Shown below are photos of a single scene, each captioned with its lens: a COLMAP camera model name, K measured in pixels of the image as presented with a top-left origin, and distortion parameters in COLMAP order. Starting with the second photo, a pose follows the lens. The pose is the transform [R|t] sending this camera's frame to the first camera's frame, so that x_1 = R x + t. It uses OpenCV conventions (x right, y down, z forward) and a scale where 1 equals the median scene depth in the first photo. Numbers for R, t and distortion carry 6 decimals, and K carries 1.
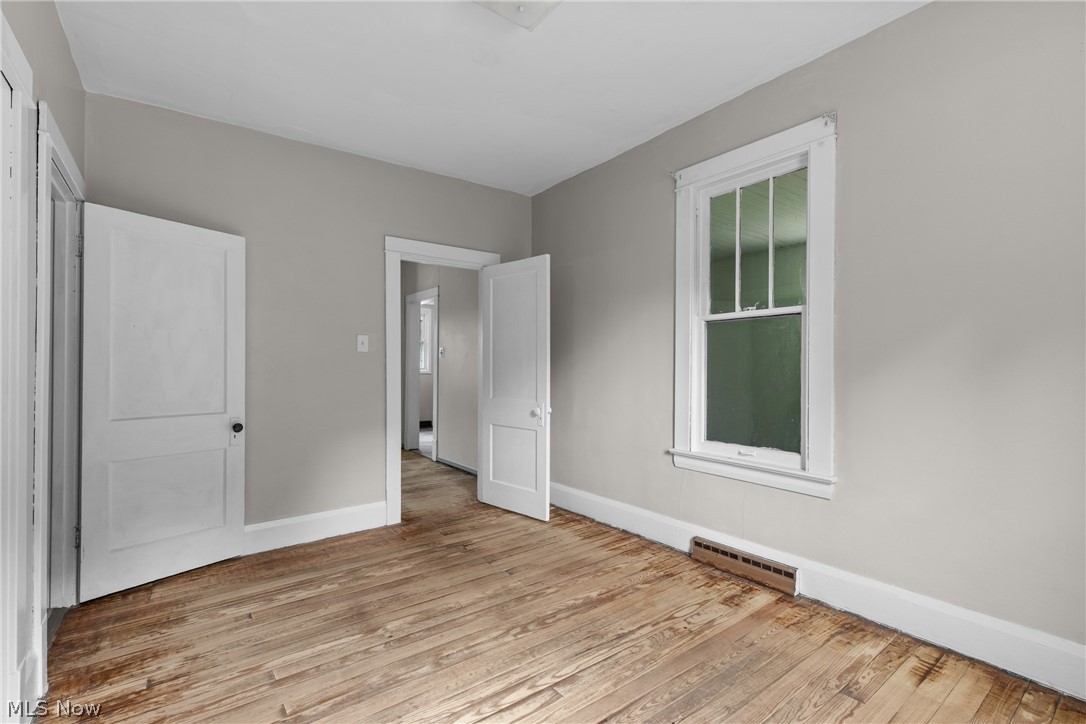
lens RADIAL K [[489.8, 0, 547.4], [0, 489.8, 369.7], [0, 0, 1]] dist [0.010468, -0.000483]
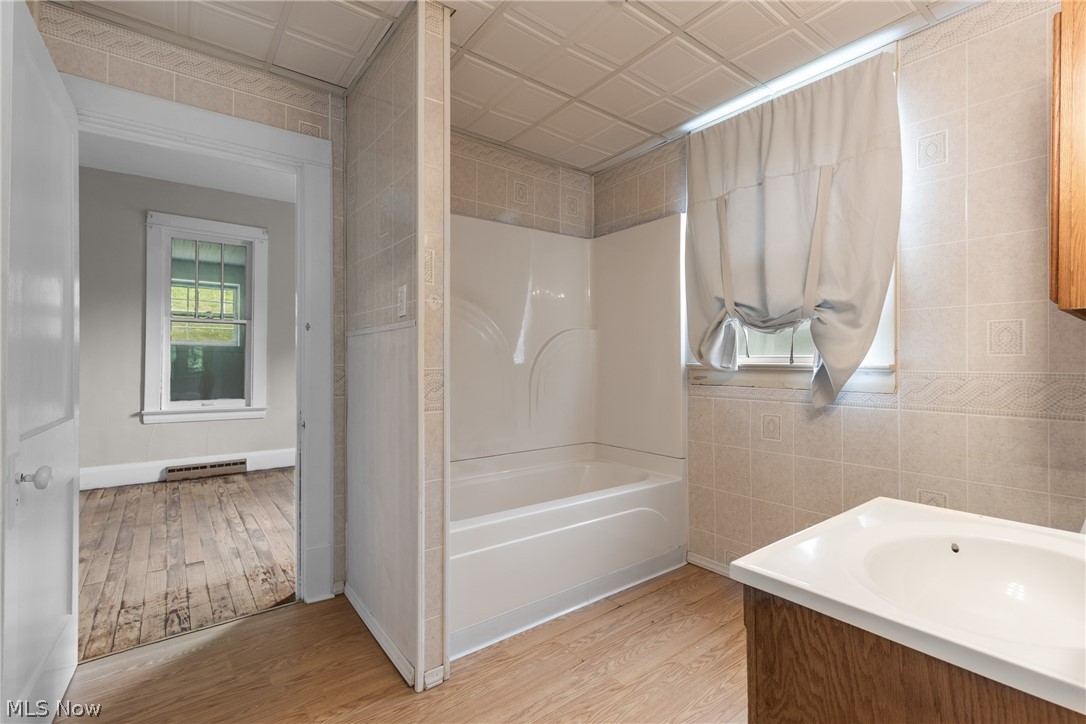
lens RADIAL K [[489.8, 0, 538.1], [0, 489.8, 358.8], [0, 0, 1]] dist [0.010468, -0.000483]
pose [[0.003172, -0.000523, 0.999995, -1.690574], [-0.001252, 0.999999, 0.000527, 0.020953], [-0.999994, -0.001253, 0.003172, -0.161336]]
